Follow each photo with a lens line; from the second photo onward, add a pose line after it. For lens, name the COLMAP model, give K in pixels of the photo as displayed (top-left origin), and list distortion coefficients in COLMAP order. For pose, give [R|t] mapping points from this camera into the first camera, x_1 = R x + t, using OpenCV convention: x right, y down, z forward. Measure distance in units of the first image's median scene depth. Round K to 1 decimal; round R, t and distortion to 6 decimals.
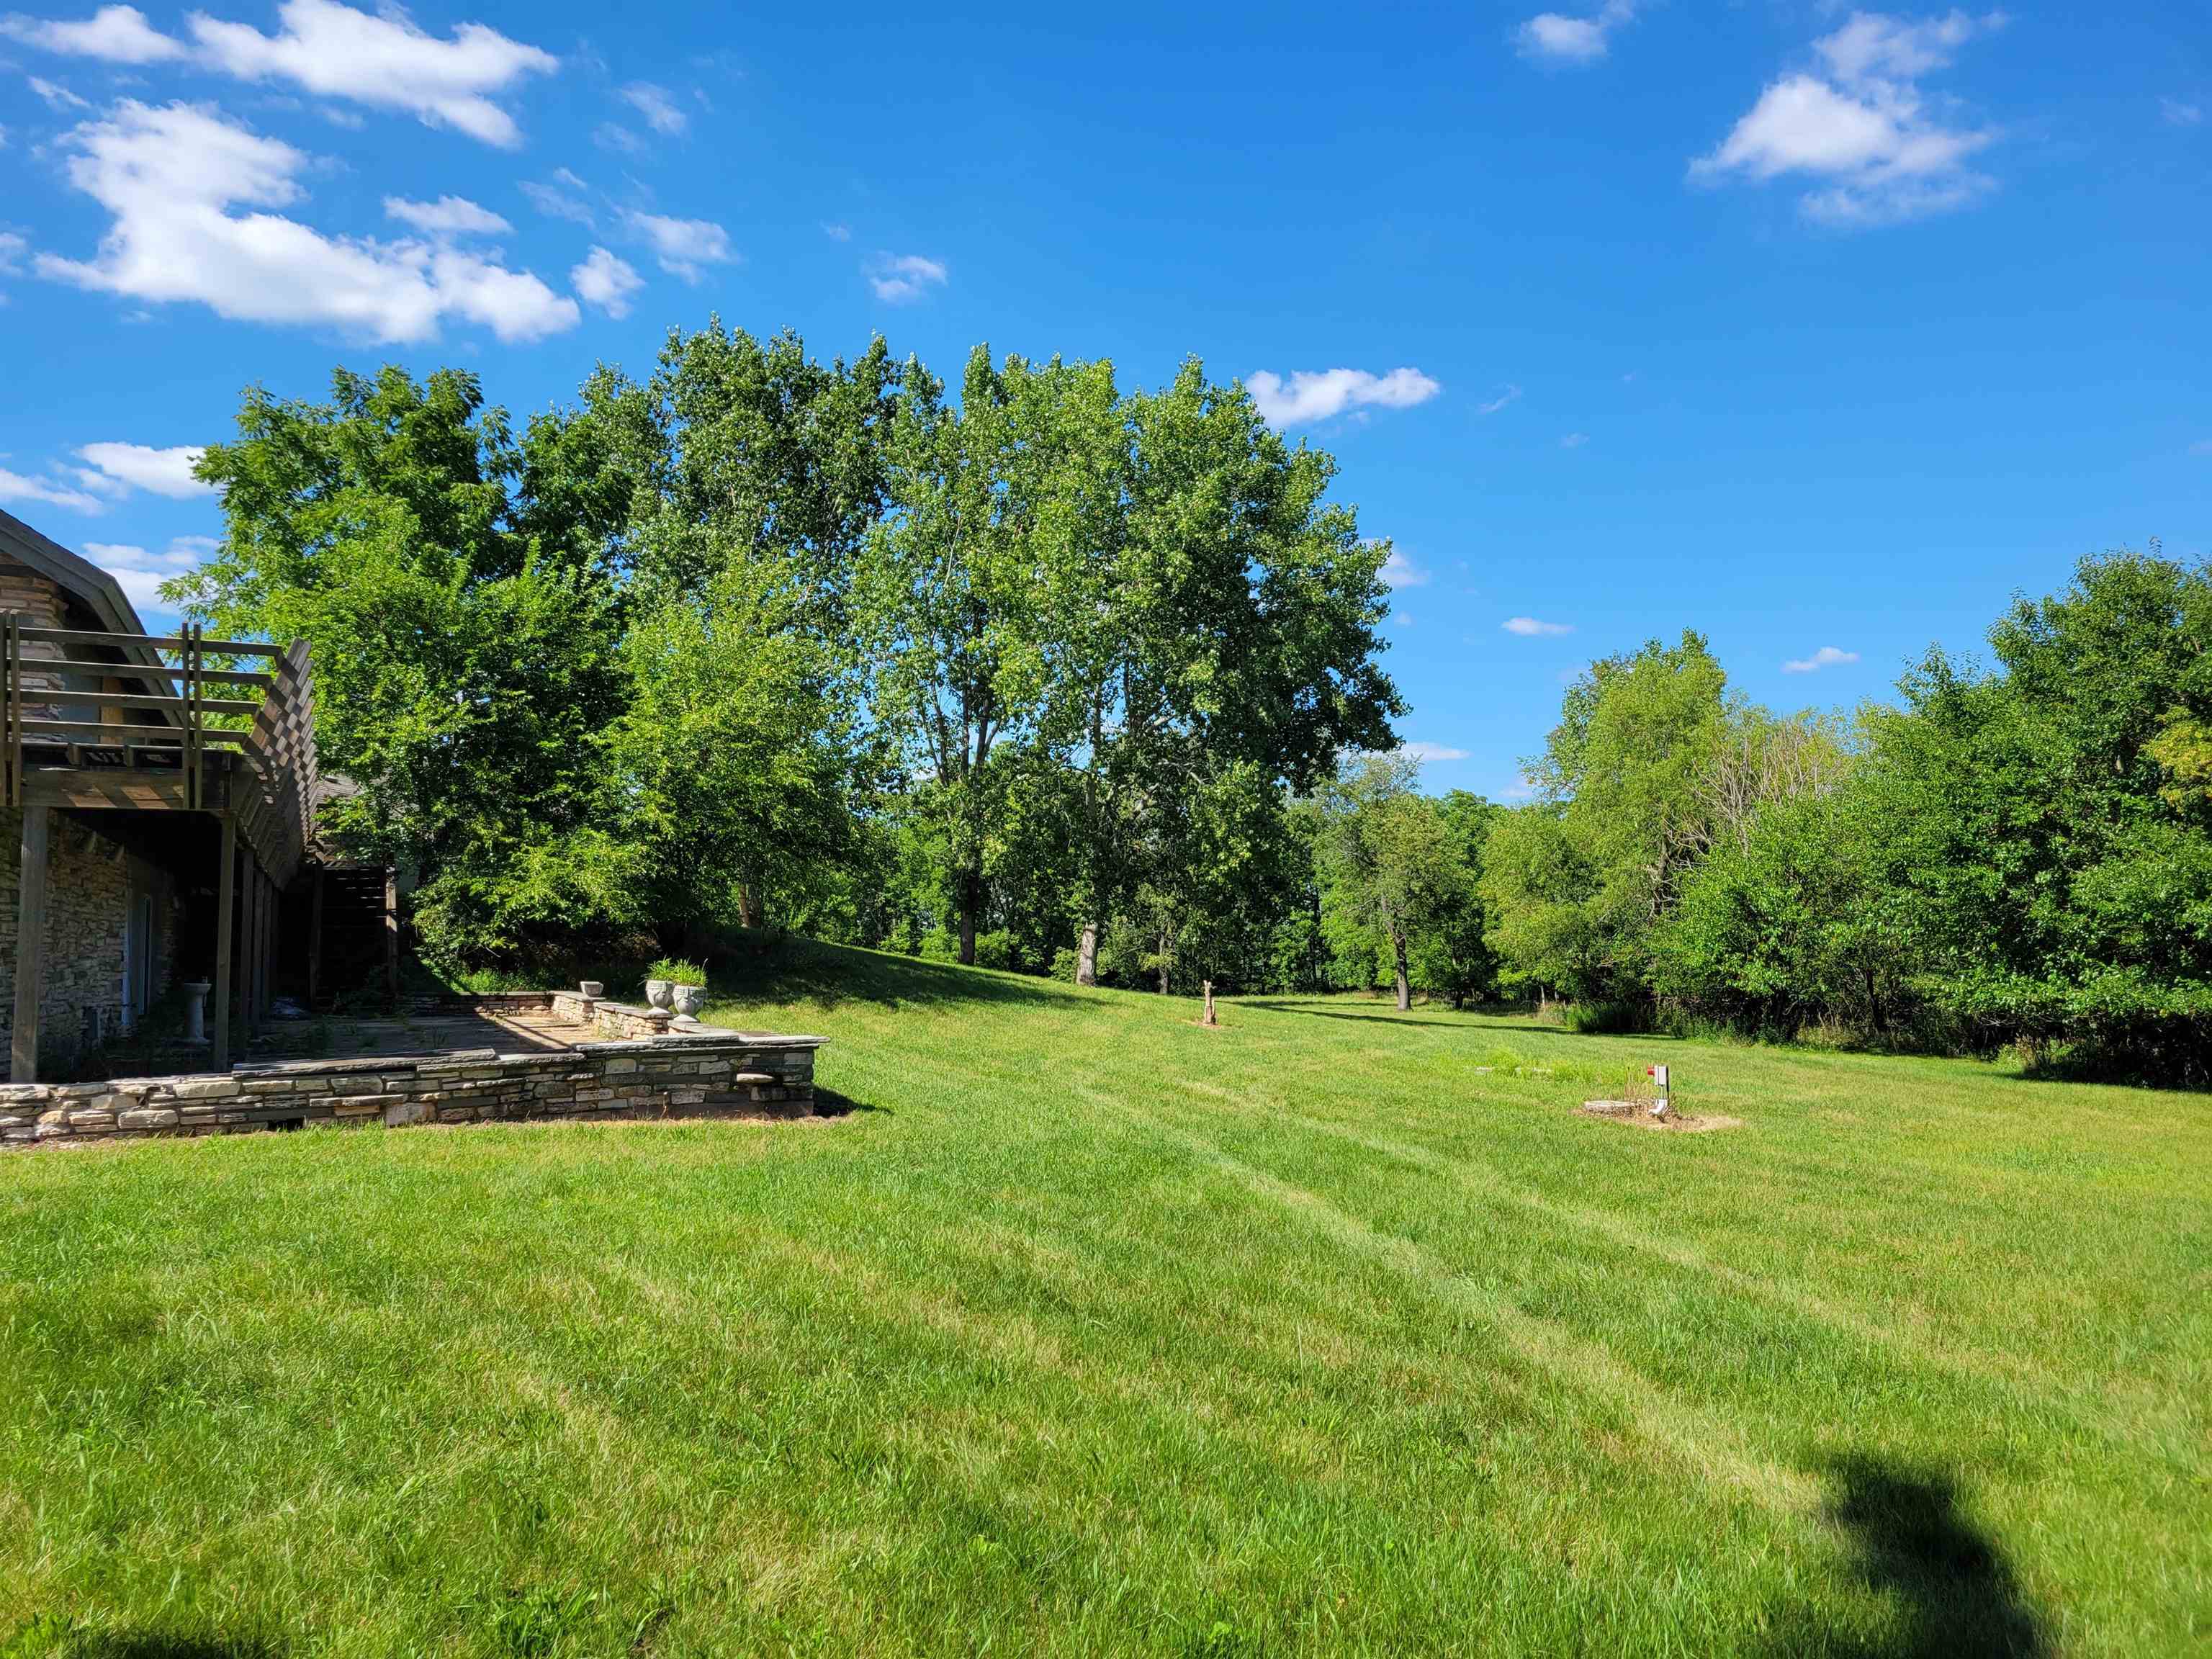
lens RADIAL K [[1643.9, 0, 1104.5], [0, 1643.9, 836.8], [0, 0, 1]] dist [0.066815, -0.055446]
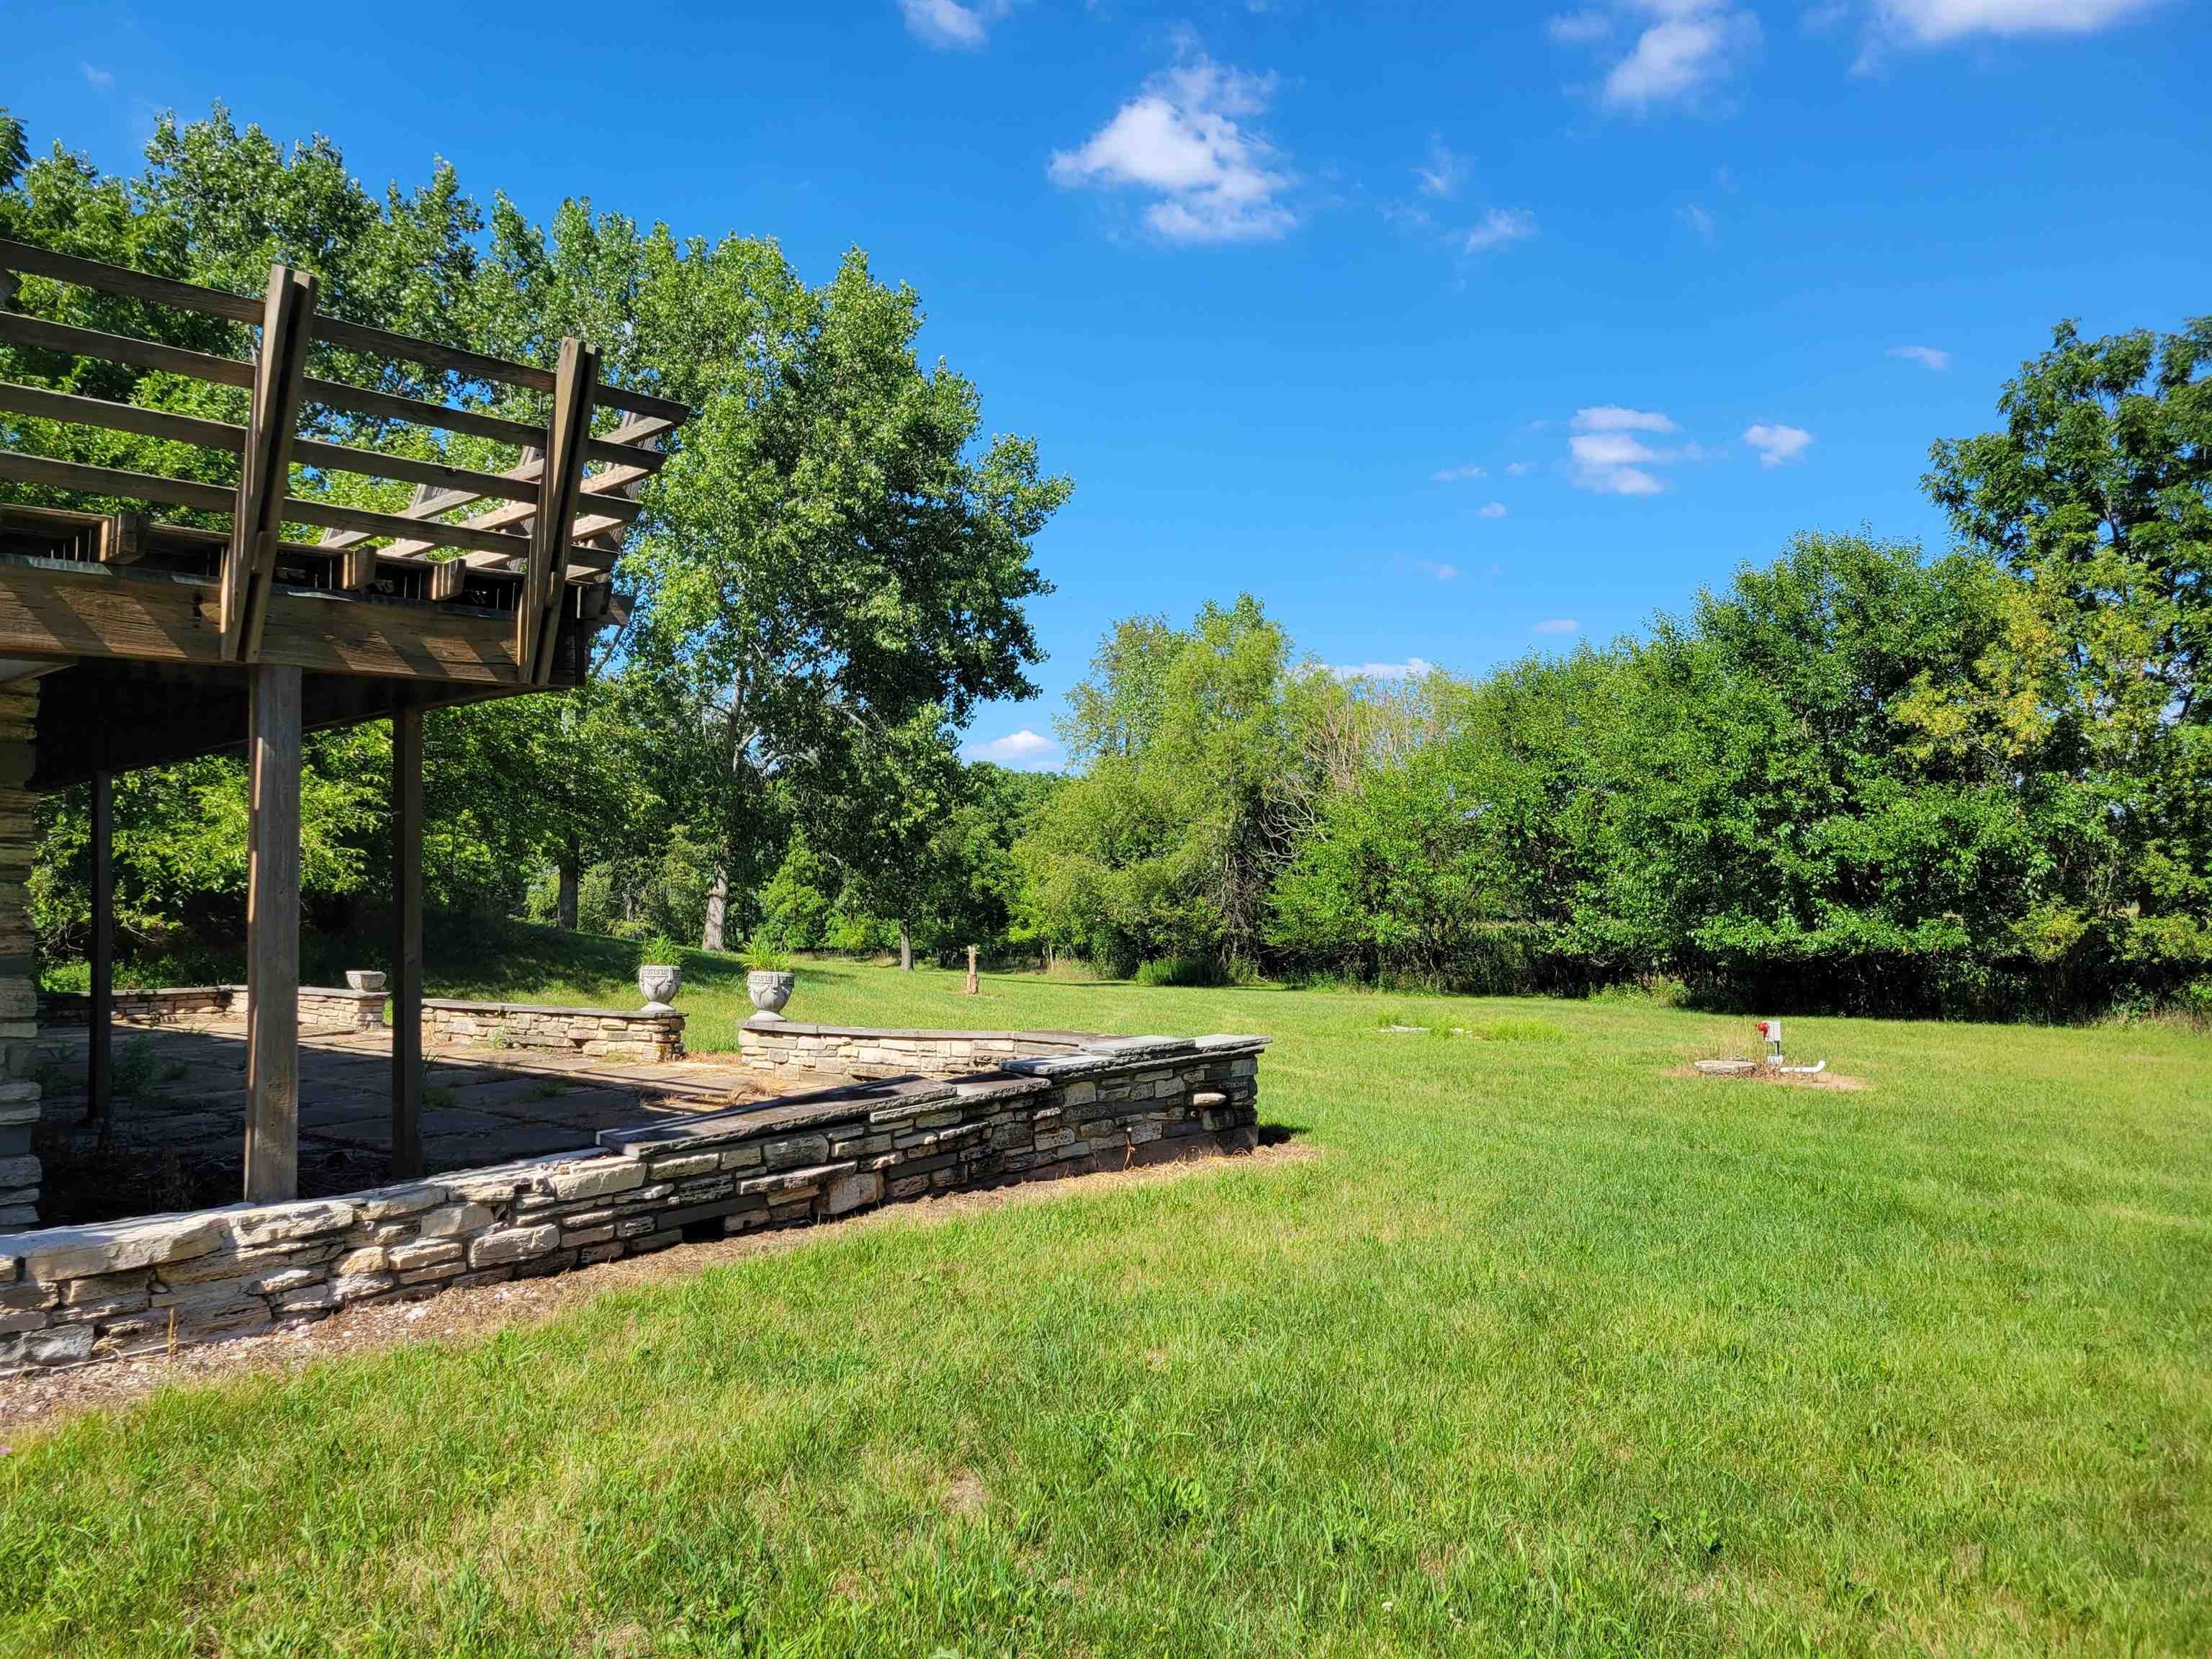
lens RADIAL K [[1643.9, 0, 1105.3], [0, 1643.9, 816.6], [0, 0, 1]] dist [0.066815, -0.055446]
pose [[0.923058, 0.002894, 0.384649, -0.531233], [-0.007237, 0.999925, 0.009844, 0.019379], [-0.384592, -0.011870, 0.923011, 0.374653]]
